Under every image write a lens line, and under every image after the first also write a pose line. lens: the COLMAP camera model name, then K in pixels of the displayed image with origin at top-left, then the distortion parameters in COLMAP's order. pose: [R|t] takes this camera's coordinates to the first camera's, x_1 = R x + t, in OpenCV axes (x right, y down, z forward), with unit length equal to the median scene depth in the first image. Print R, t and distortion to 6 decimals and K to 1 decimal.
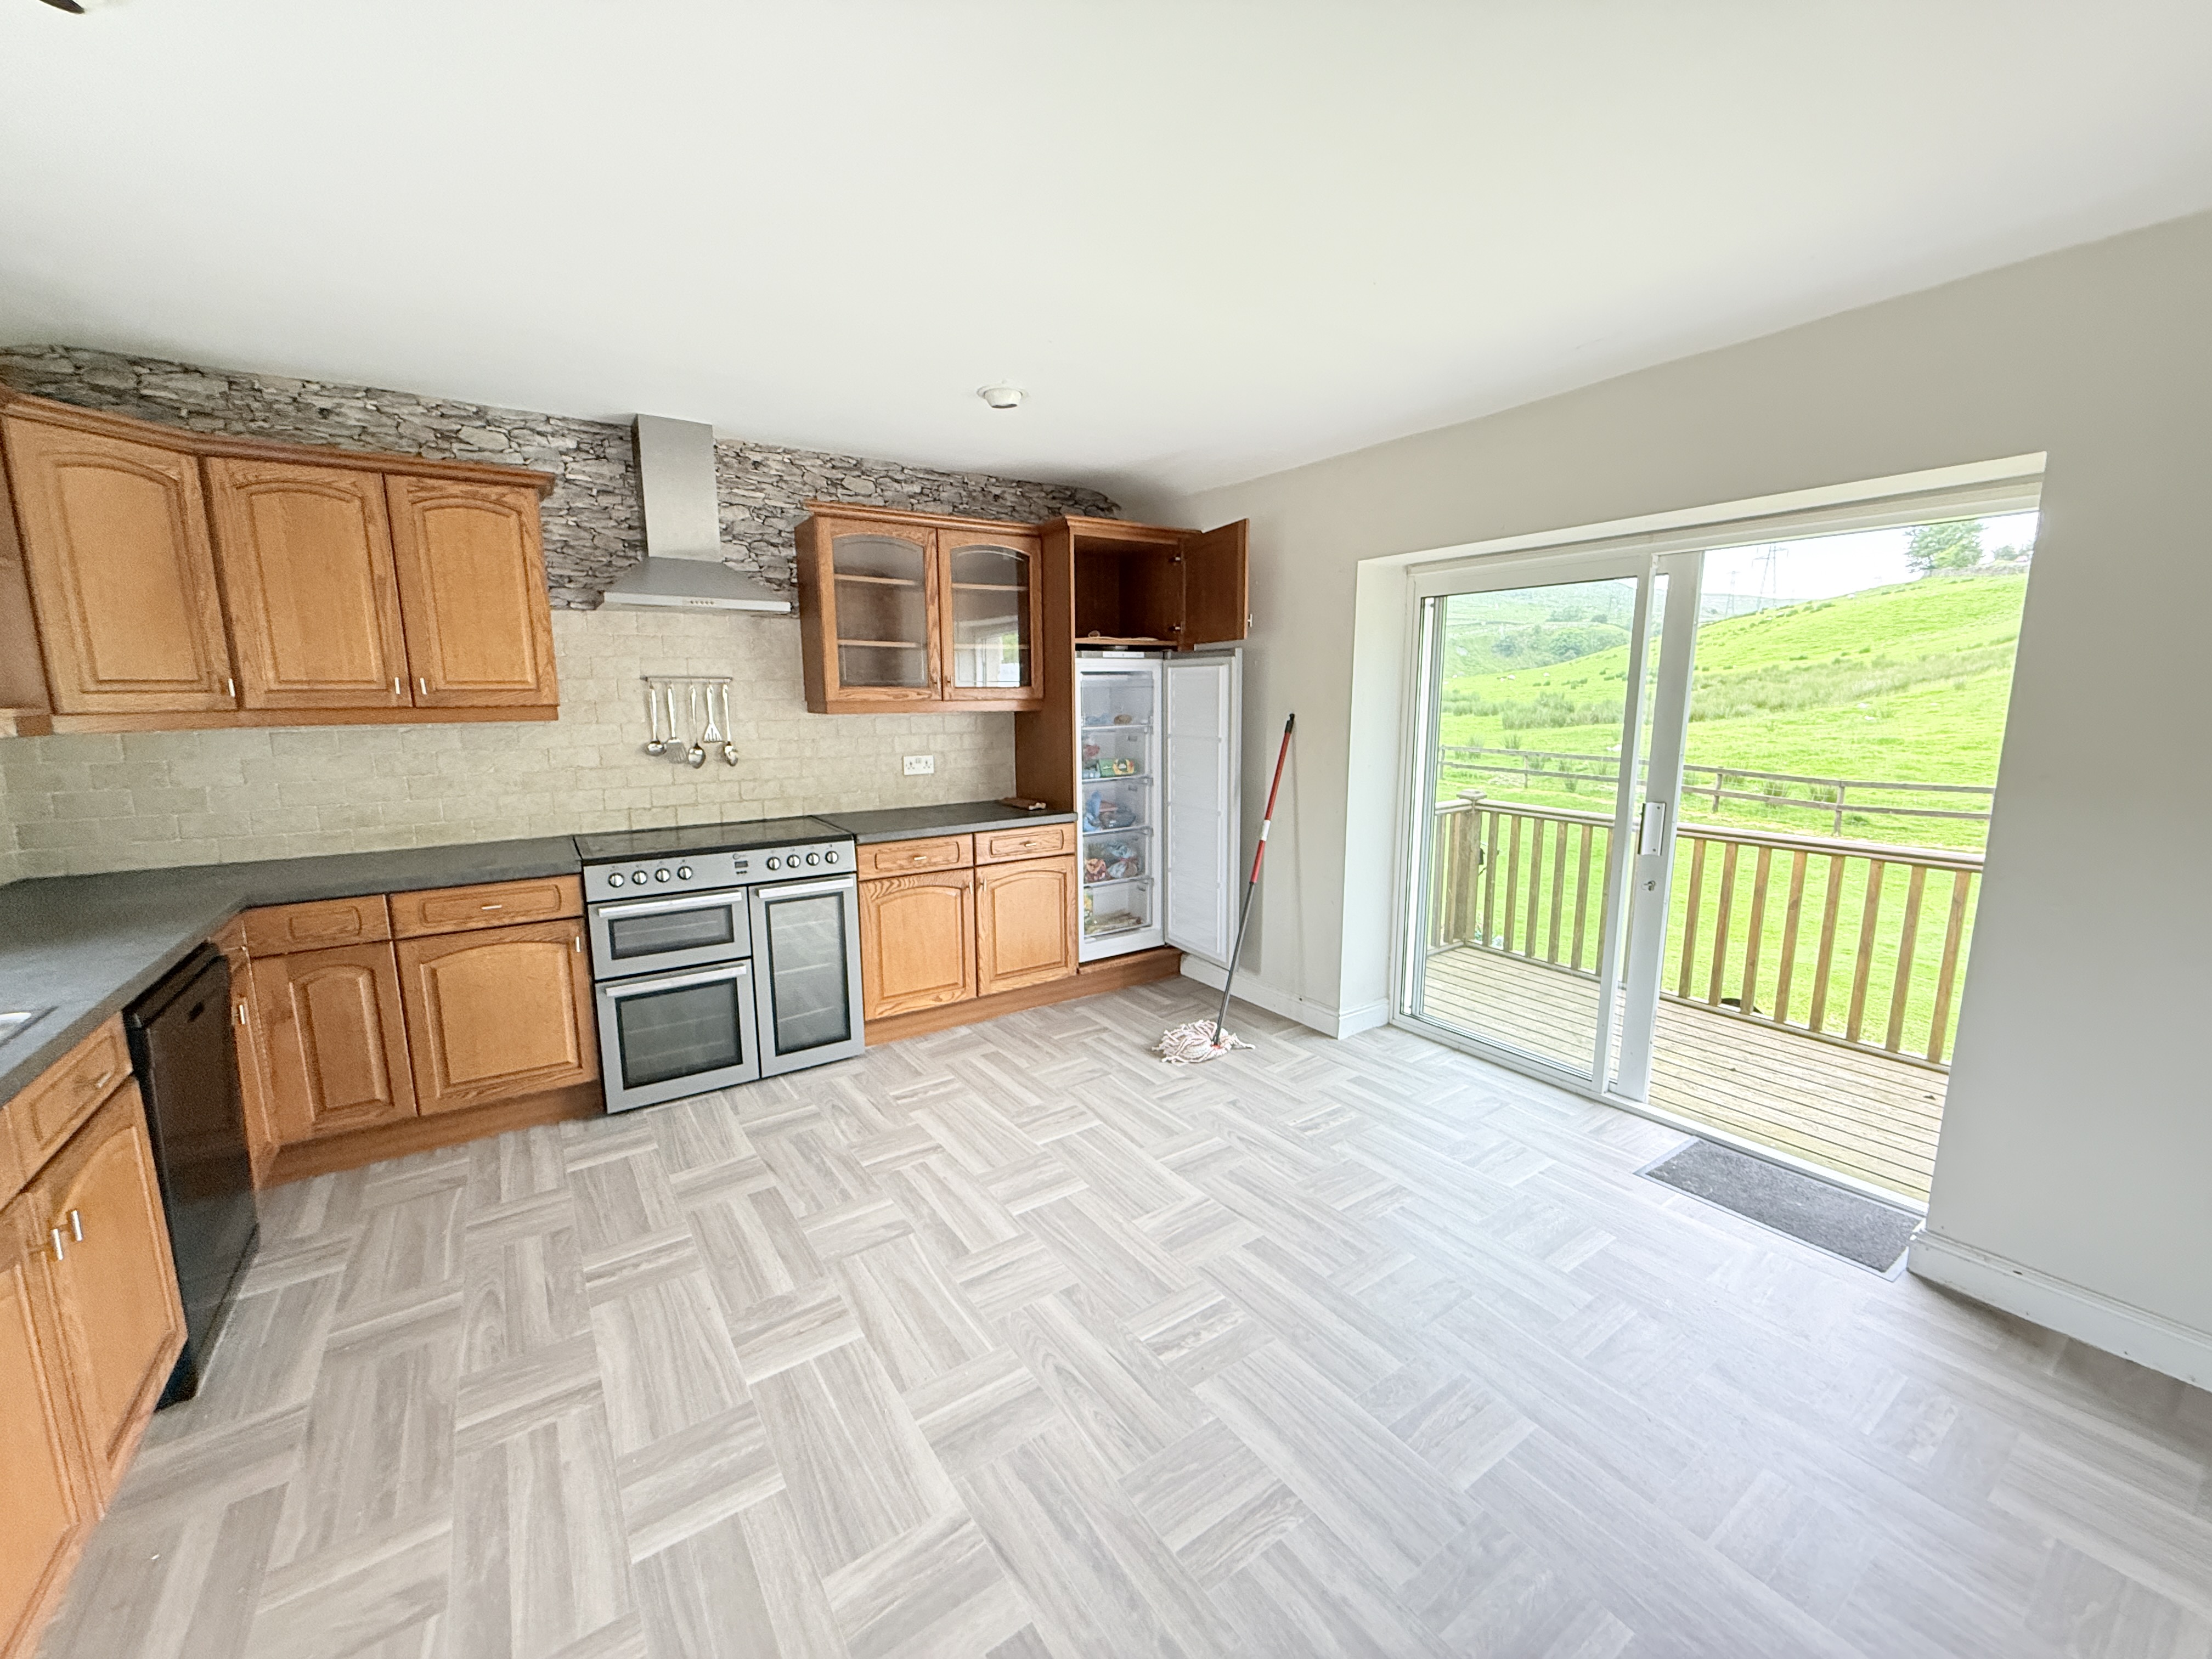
lens RADIAL K [[883.6, 0, 1118.7], [0, 883.6, 827.4], [0, 0, 1]] dist [-0.000426, 0.001483]
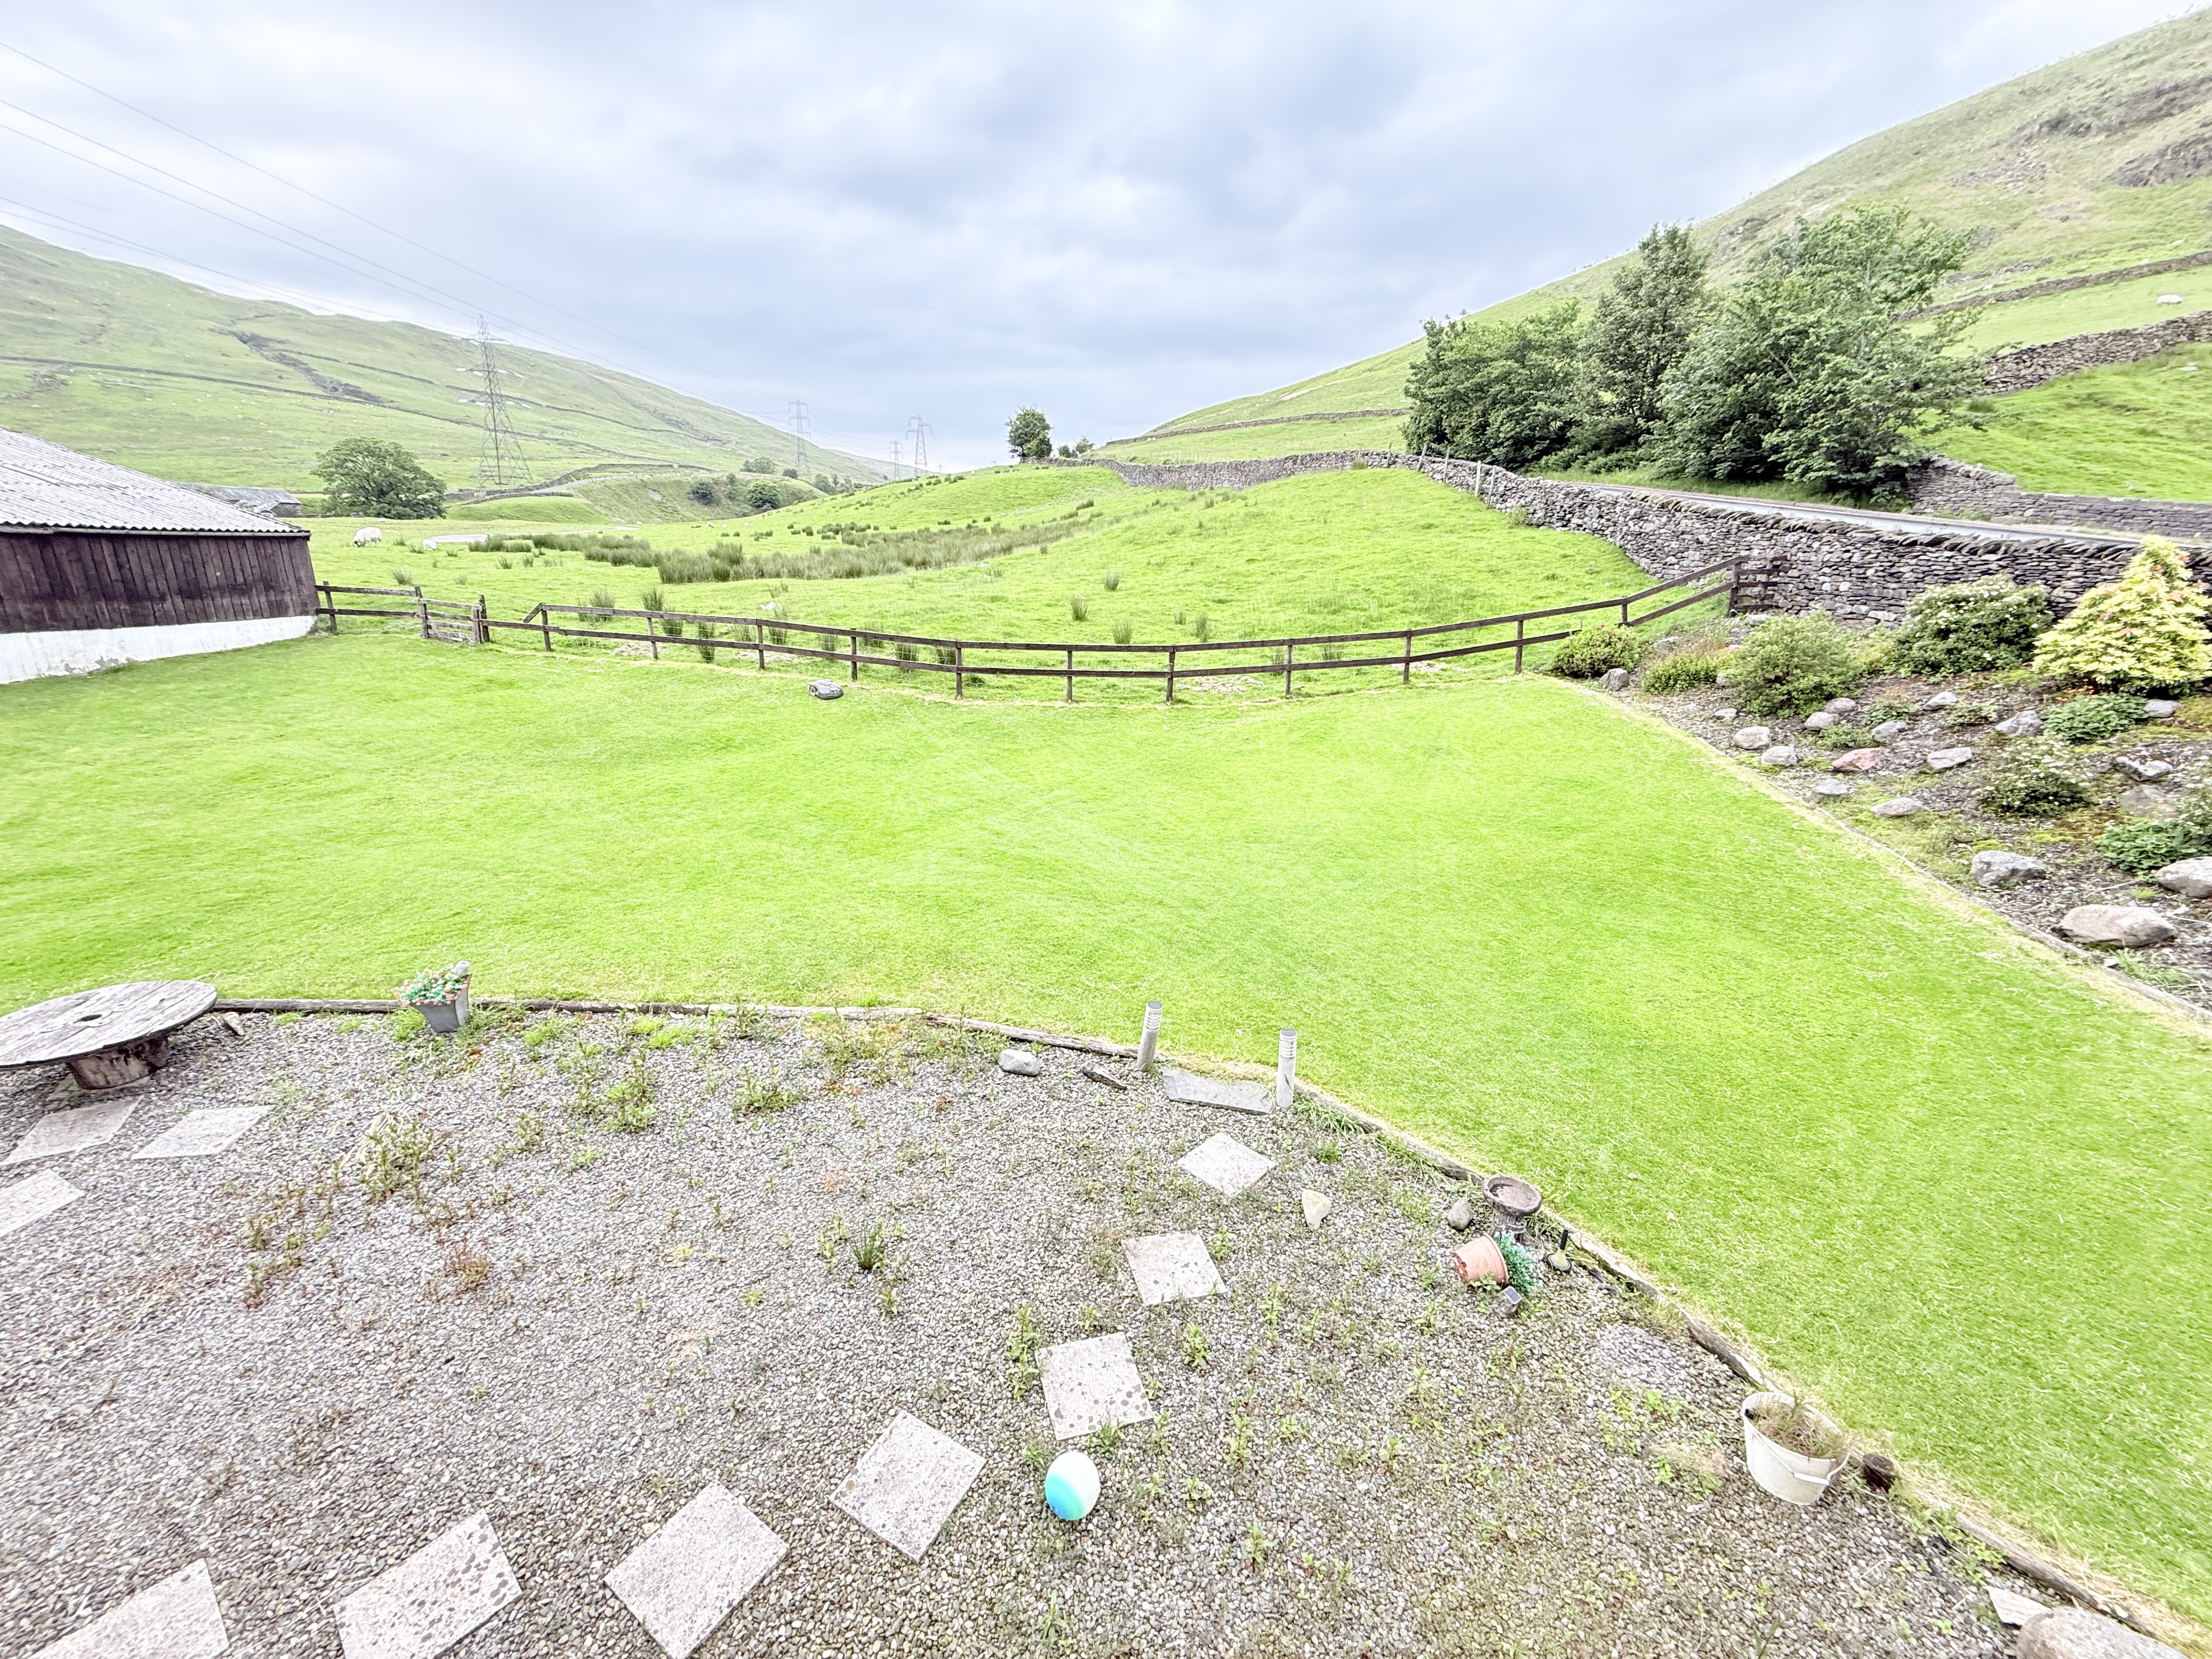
lens RADIAL K [[883.6, 0, 1099.0], [0, 883.6, 837.9], [0, 0, 1]] dist [-0.000426, 0.001483]
pose [[0.689182, -0.190180, 0.699185, 0.087291], [0.068870, 0.977766, 0.198069, -0.010429], [-0.721308, -0.088353, 0.686956, 0.085214]]
